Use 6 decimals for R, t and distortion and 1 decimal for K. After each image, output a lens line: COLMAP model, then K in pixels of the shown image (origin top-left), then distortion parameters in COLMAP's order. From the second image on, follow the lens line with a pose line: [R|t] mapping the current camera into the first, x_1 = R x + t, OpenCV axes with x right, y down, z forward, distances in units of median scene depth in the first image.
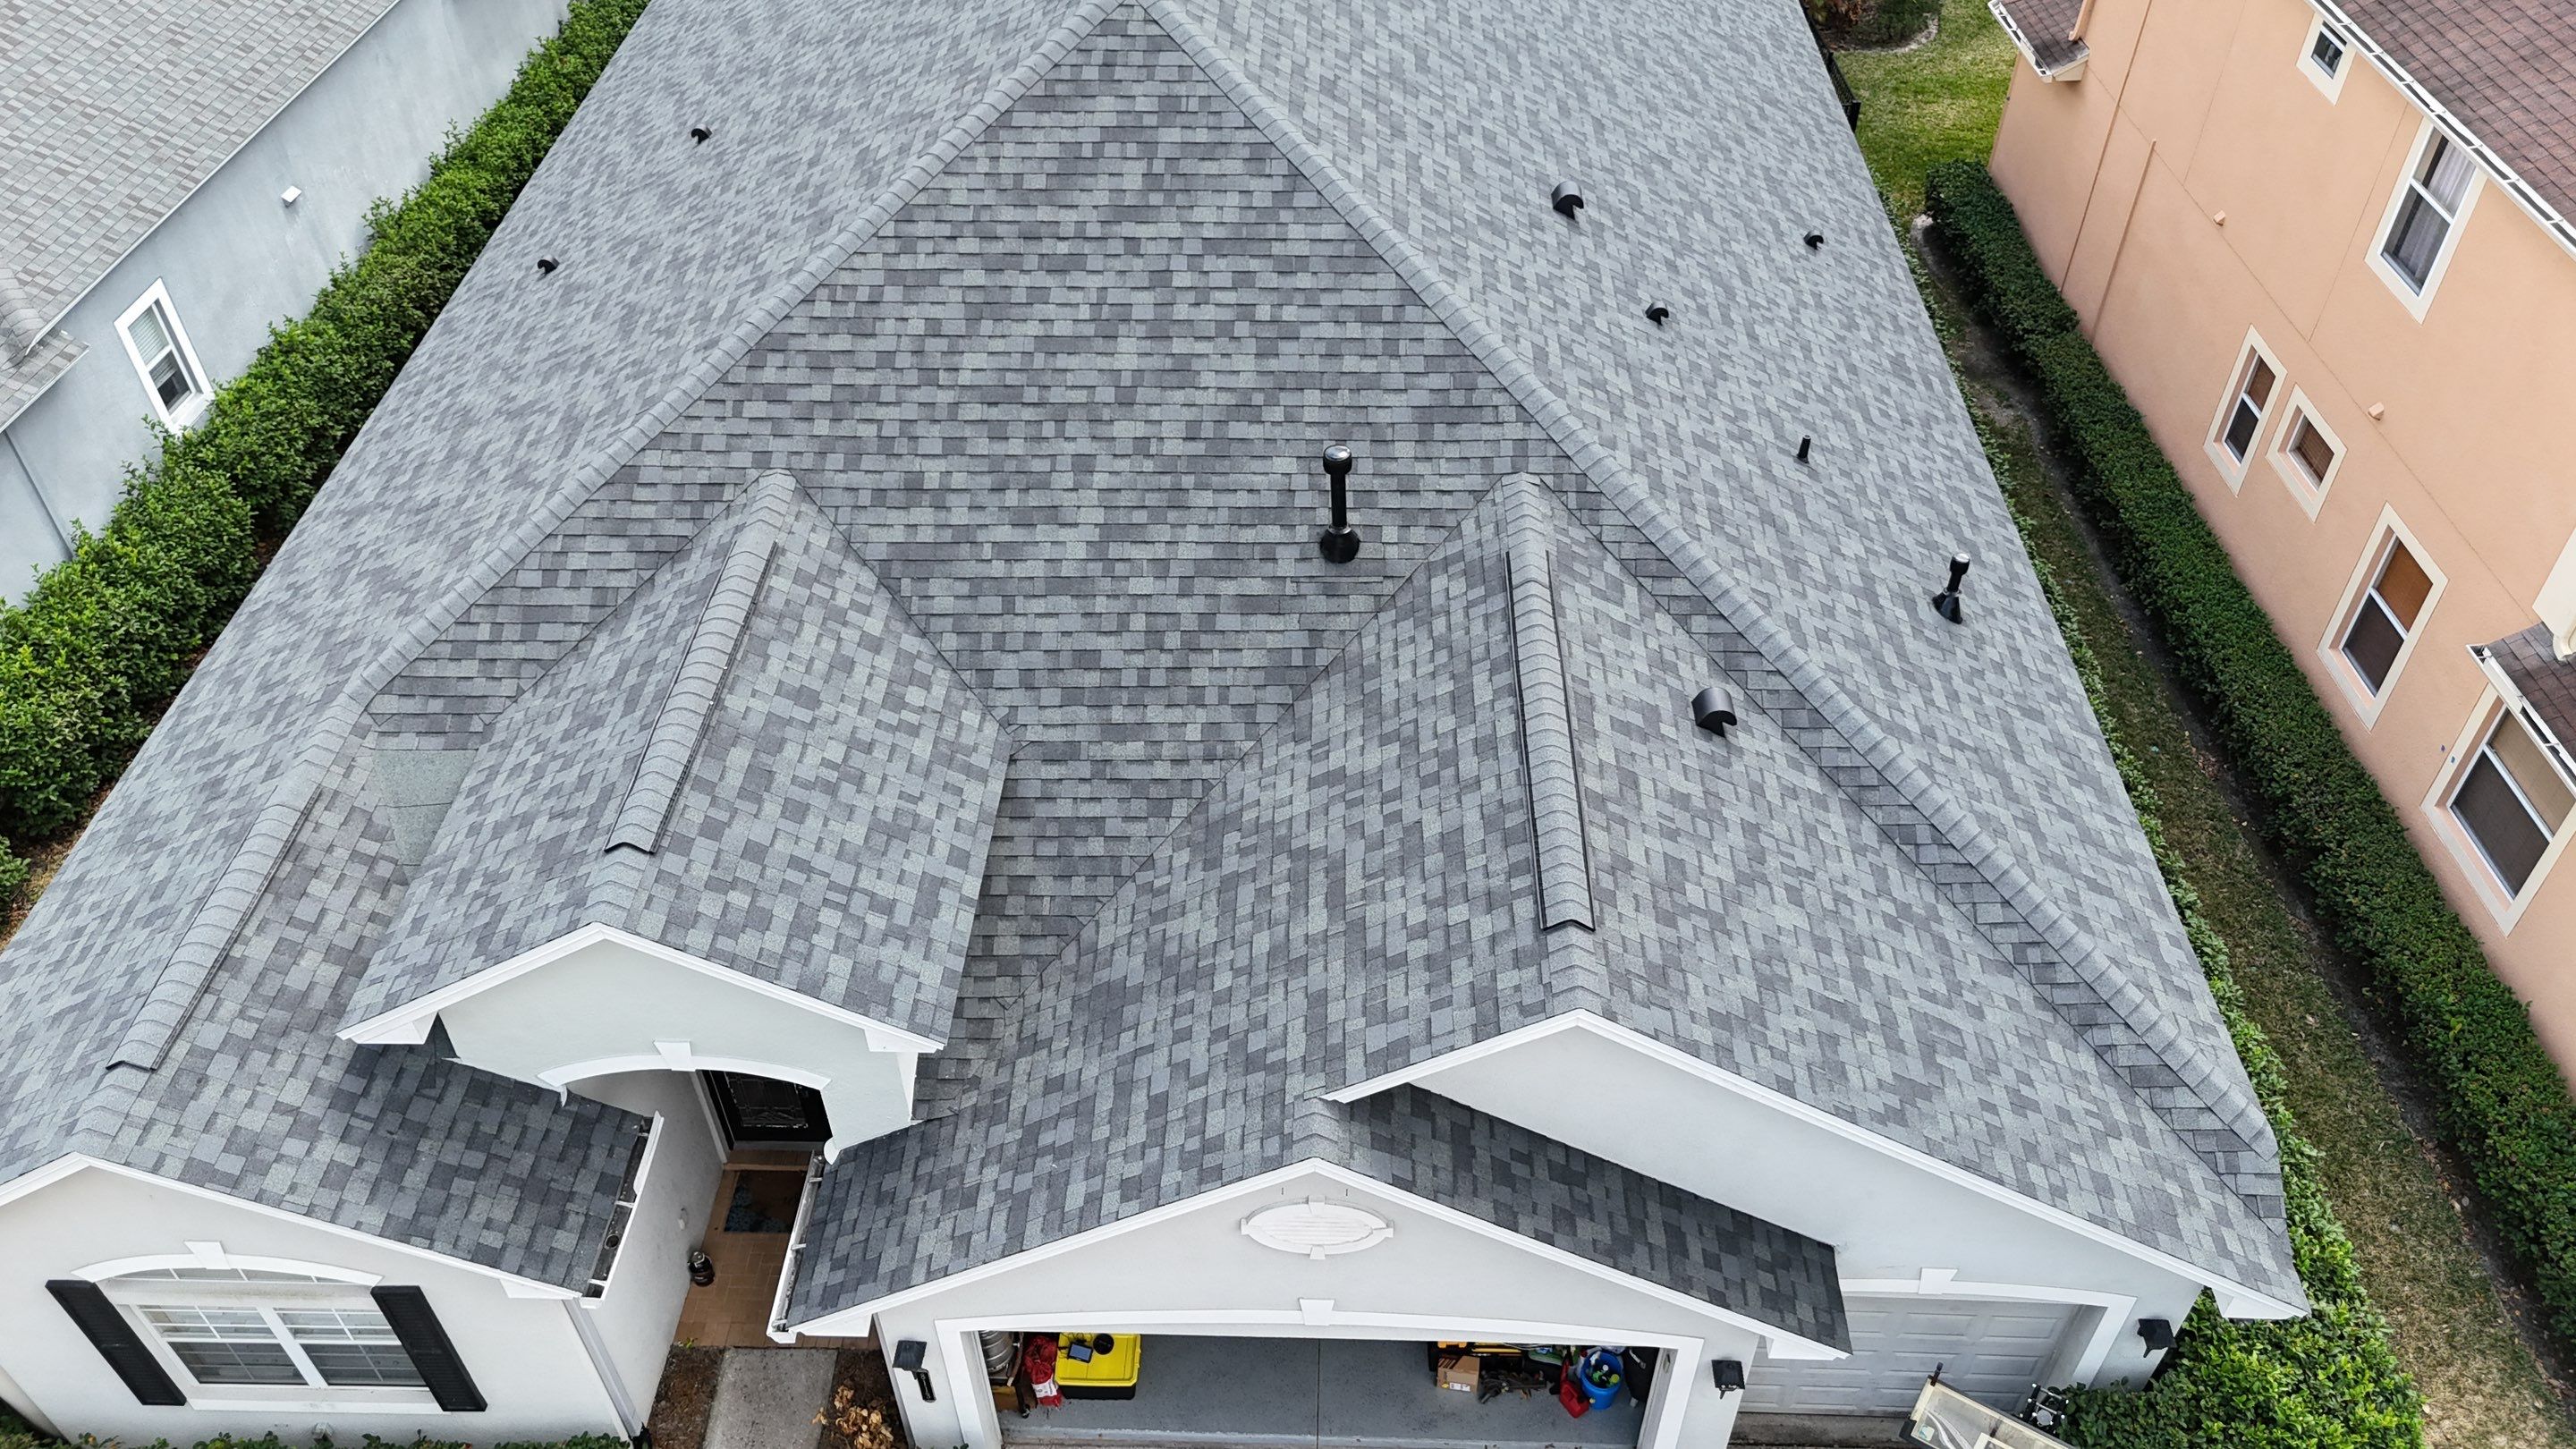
lens RADIAL K [[1883.6, 0, 1292.9], [0, 1883.6, 726.8], [0, 0, 1]] dist [0.087460, -0.100595]
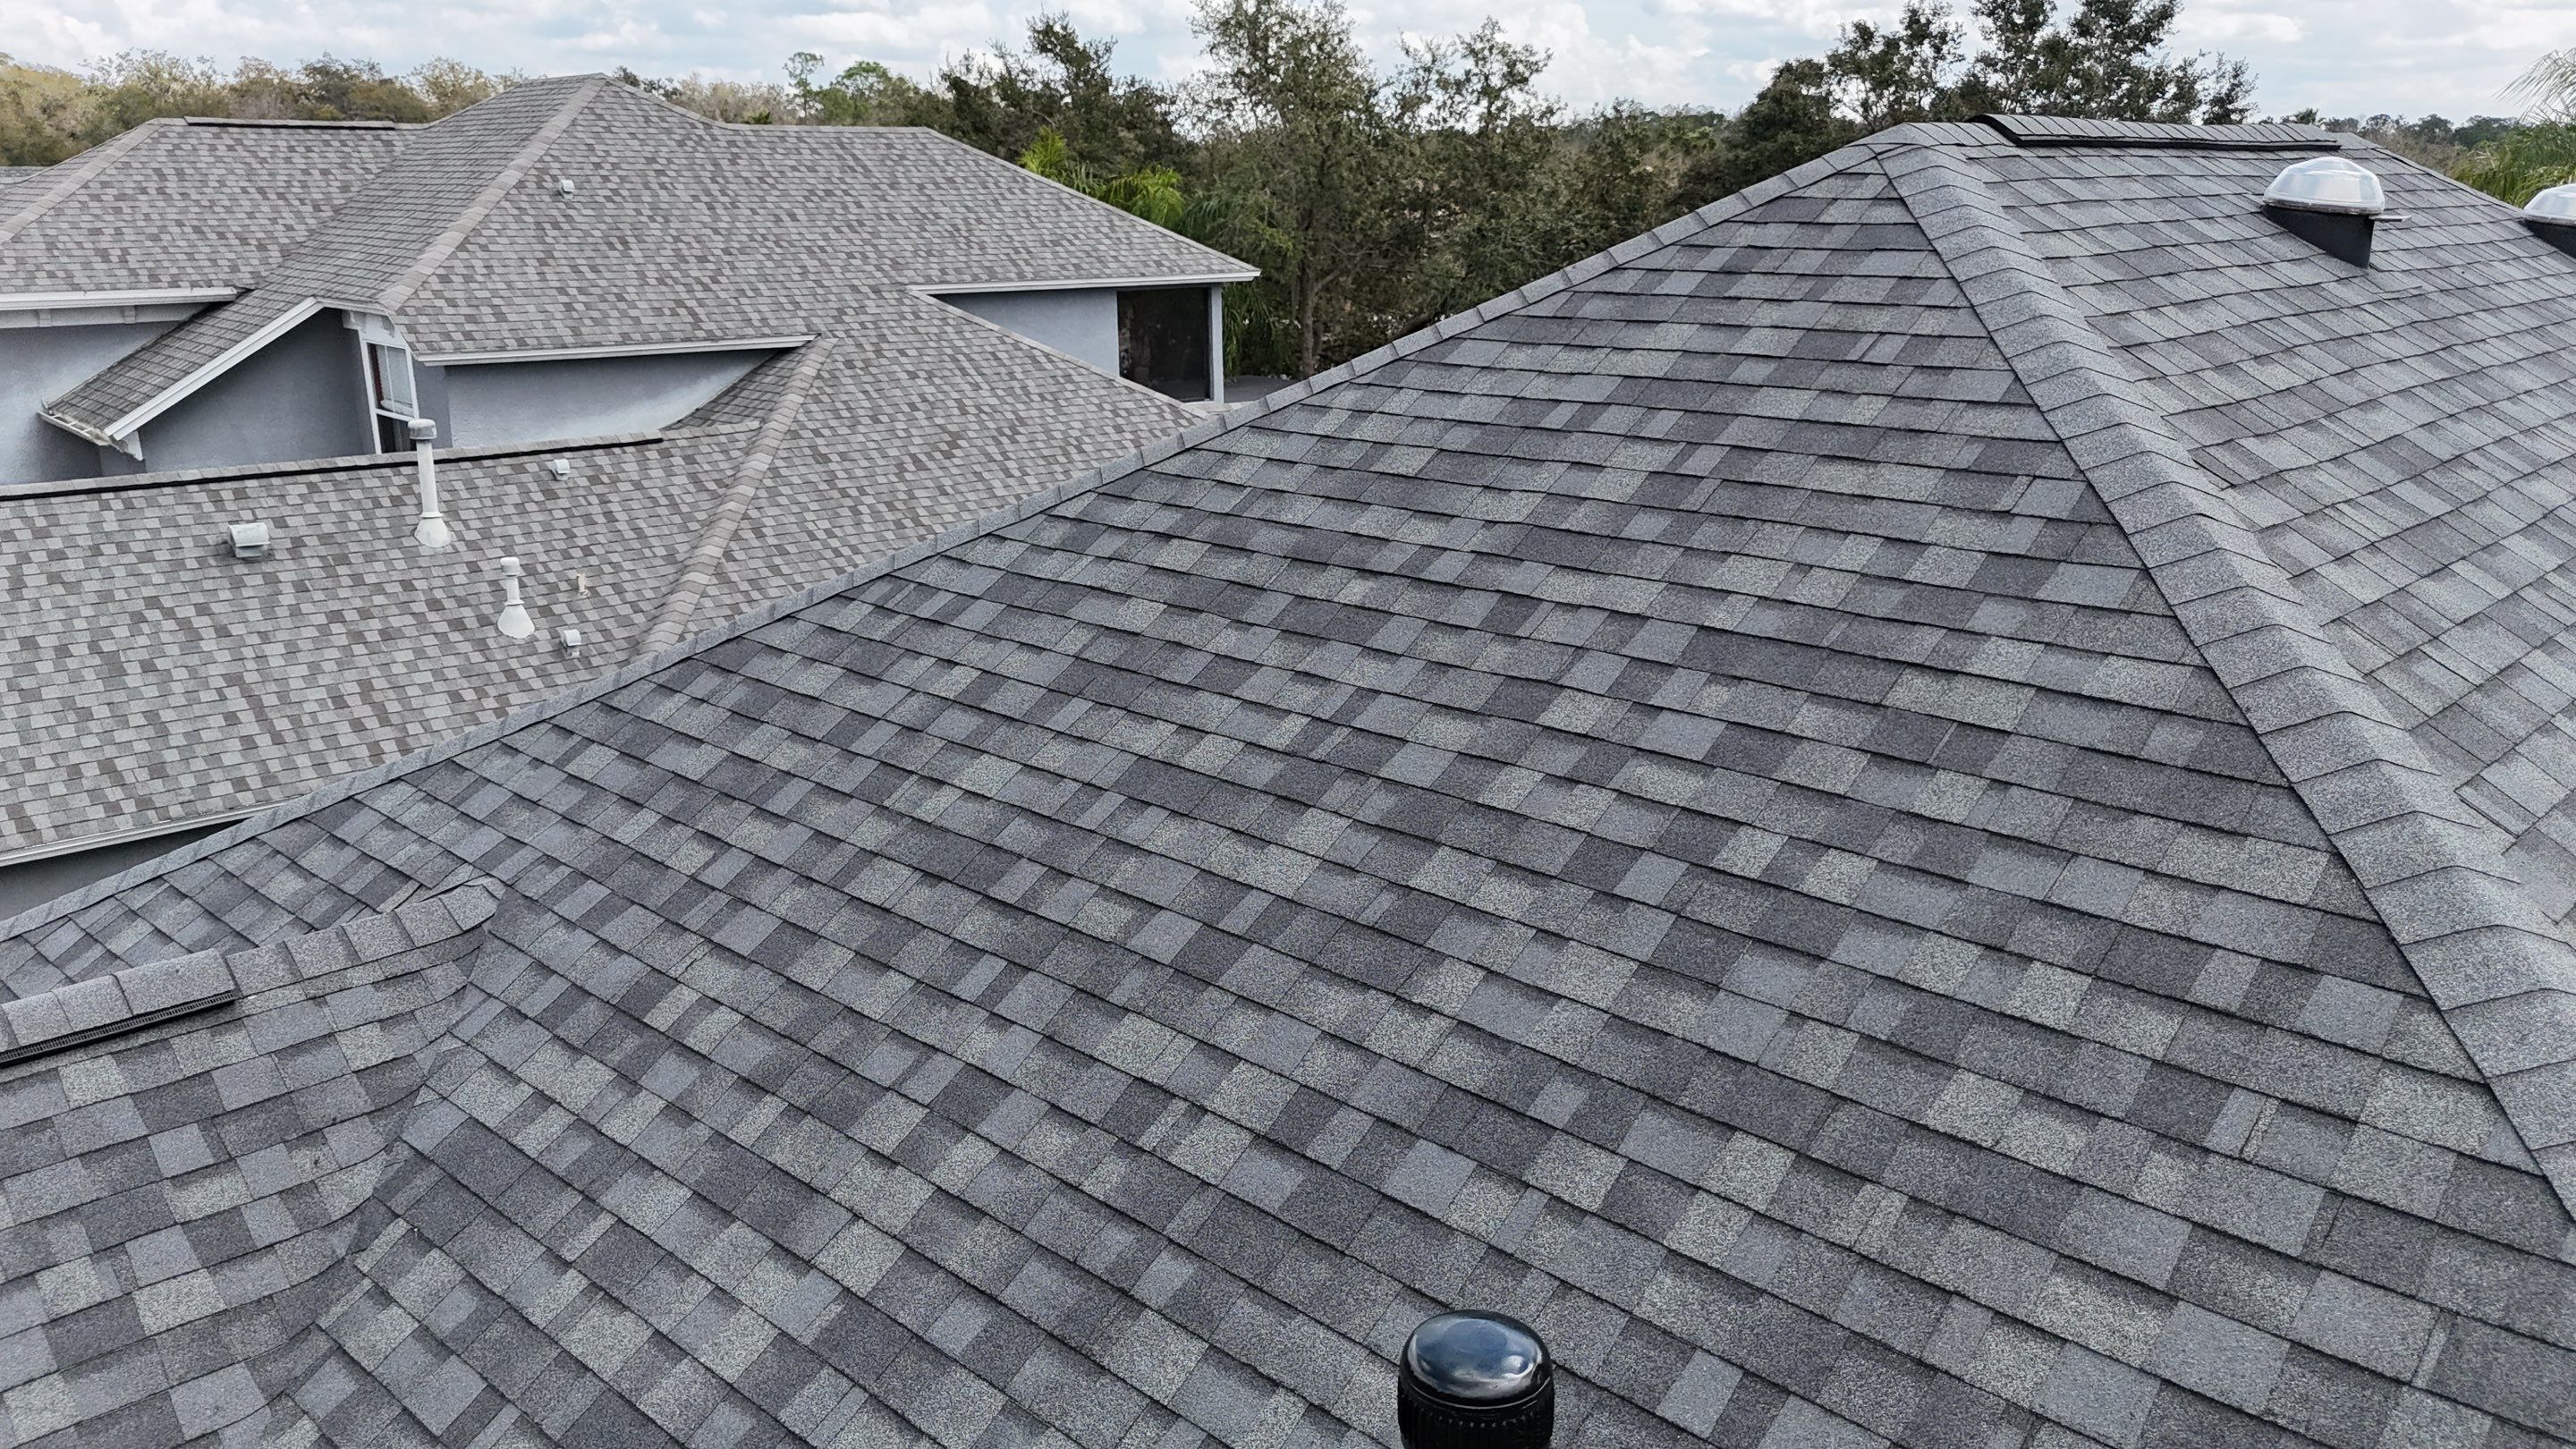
lens RADIAL K [[1897.6, 0, 1288.0], [0, 1897.6, 724.5], [0, 0, 1]] dist [0.063630, -0.035999]
pose [[0.734549, 0.190192, -0.651356, 0.116291], [-0.462745, 0.842481, -0.275848, -0.129419], [0.496291, 0.504036, 0.706854, 0.778718]]
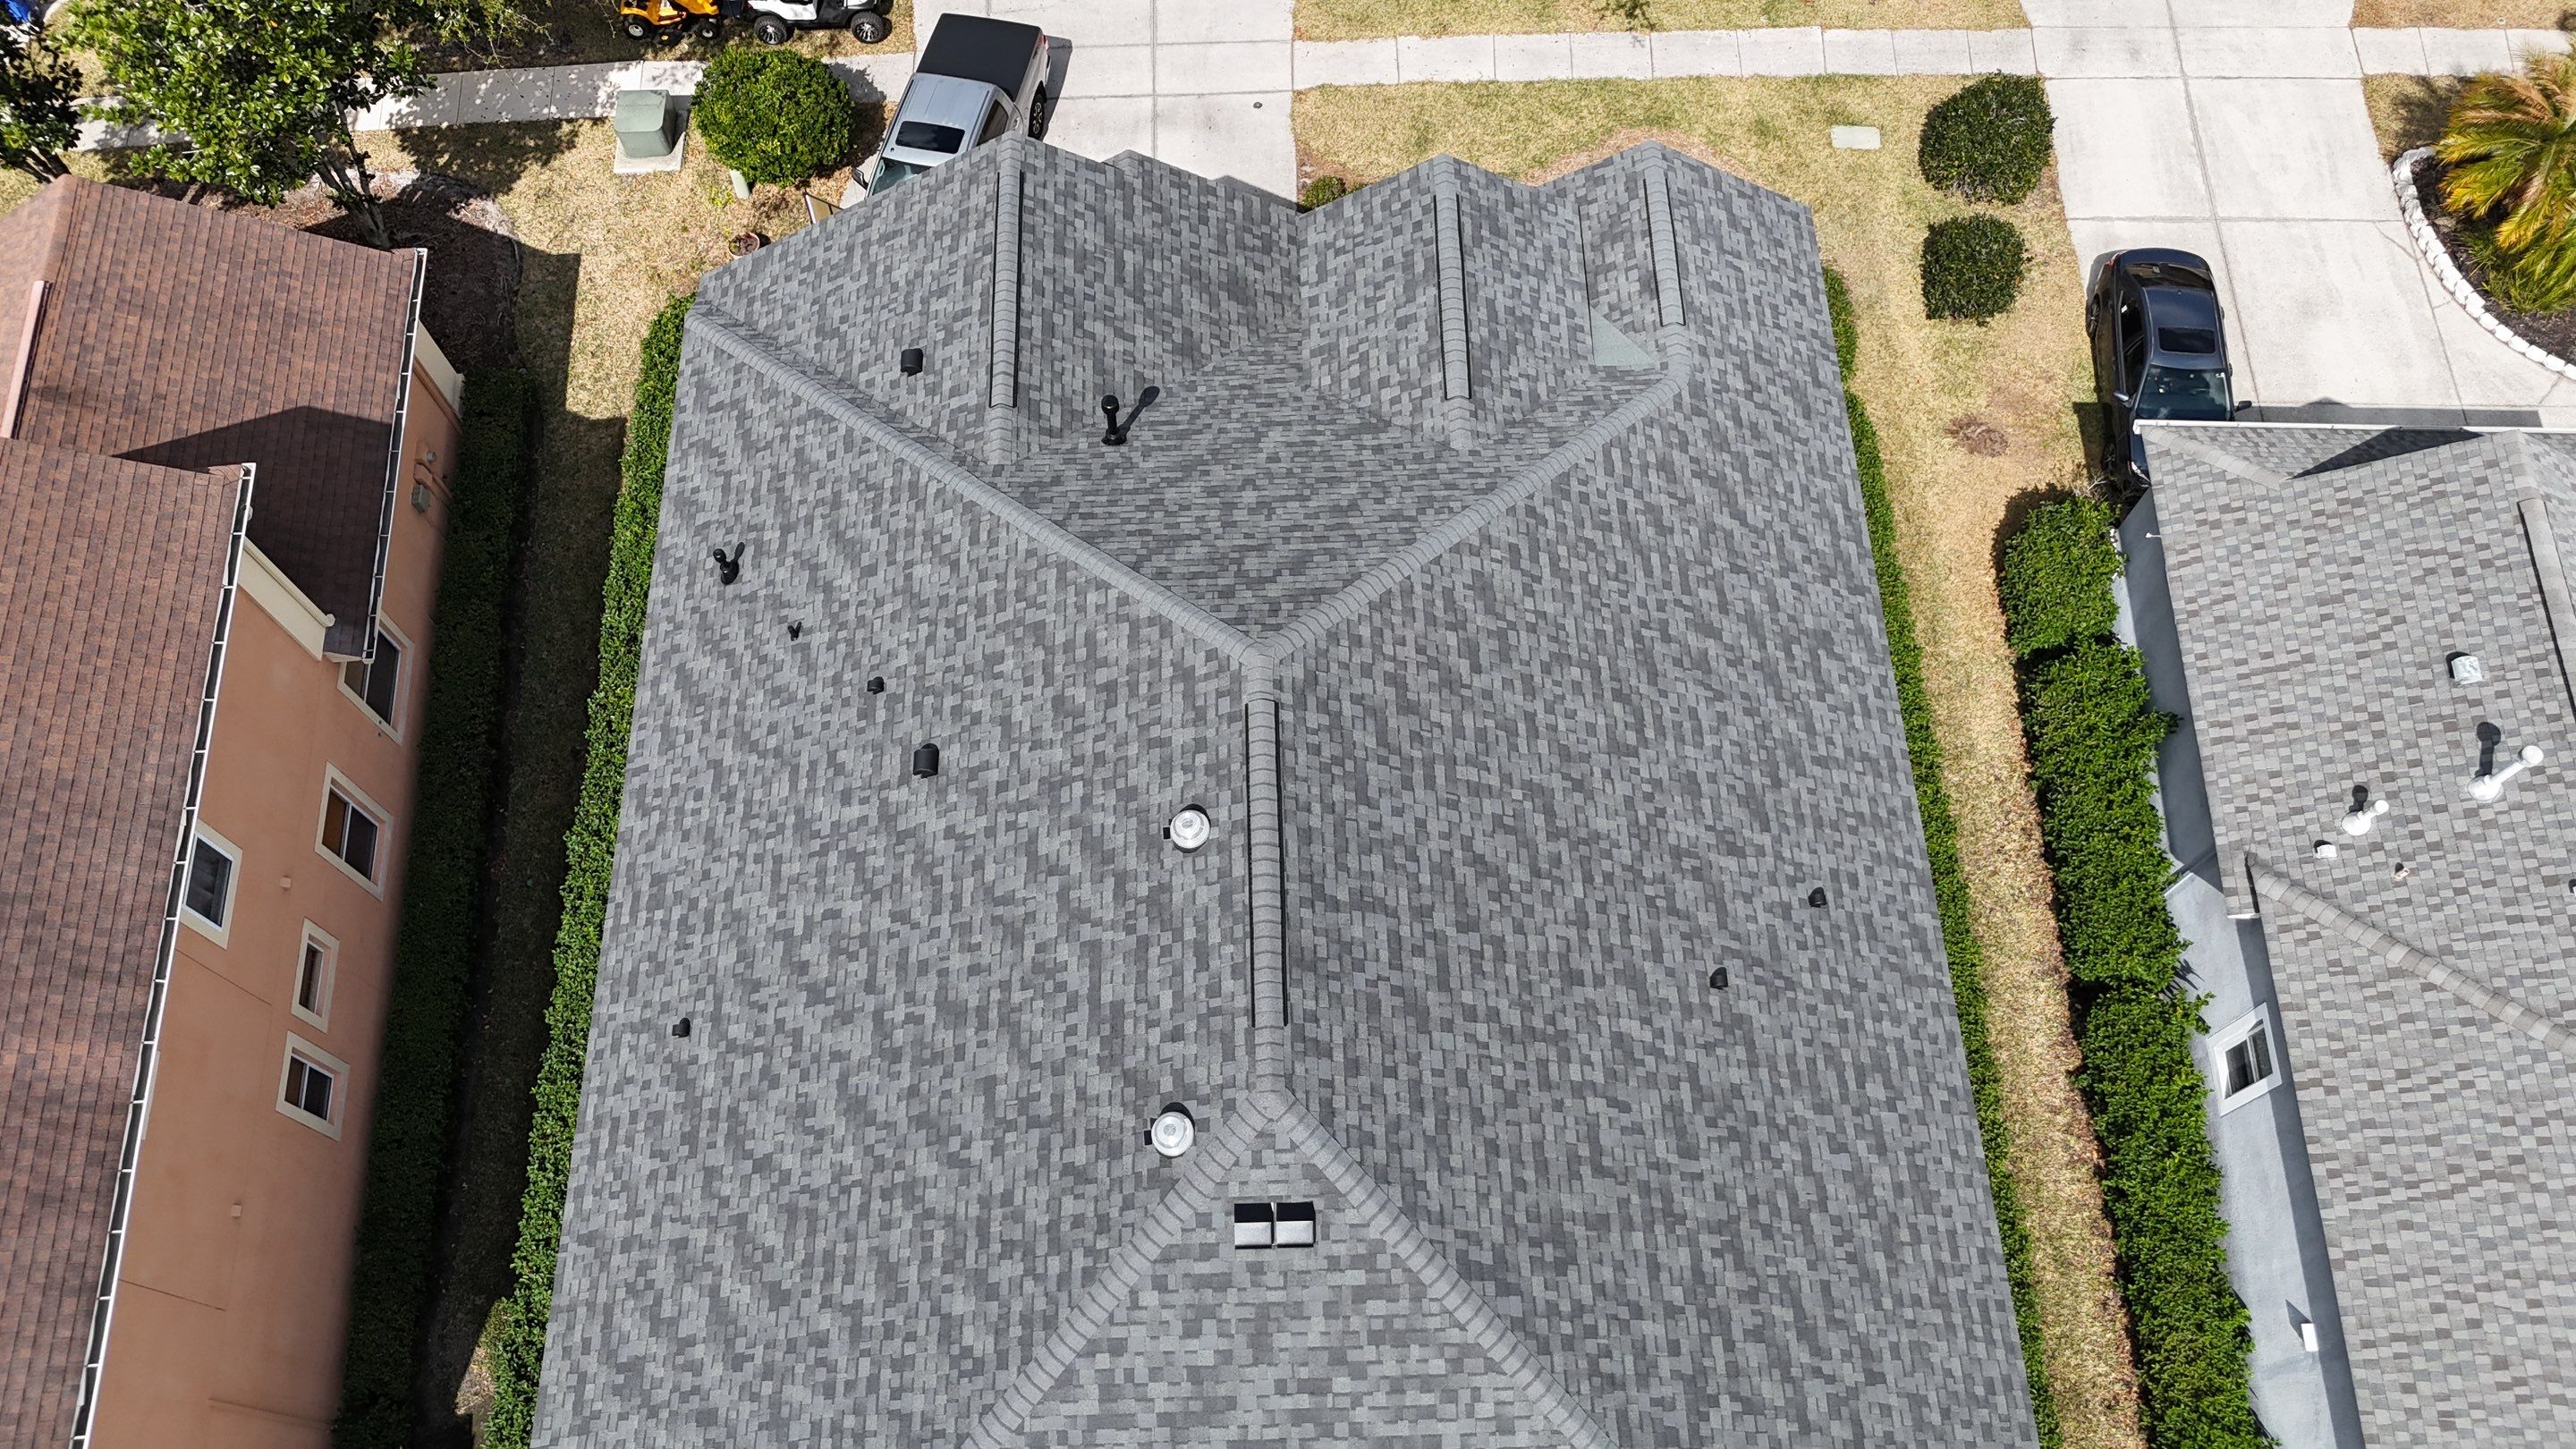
lens RADIAL K [[1870.8, 0, 1288.0], [0, 1870.8, 724.5], [0, 0, 1]] dist [0.121588, -0.120236]
pose [[-0.998472, 0.054496, -0.009122, -0.096735], [-0.025388, -0.305845, 0.951743, -1.715468], [0.049076, 0.950520, 0.306762, 0.729284]]
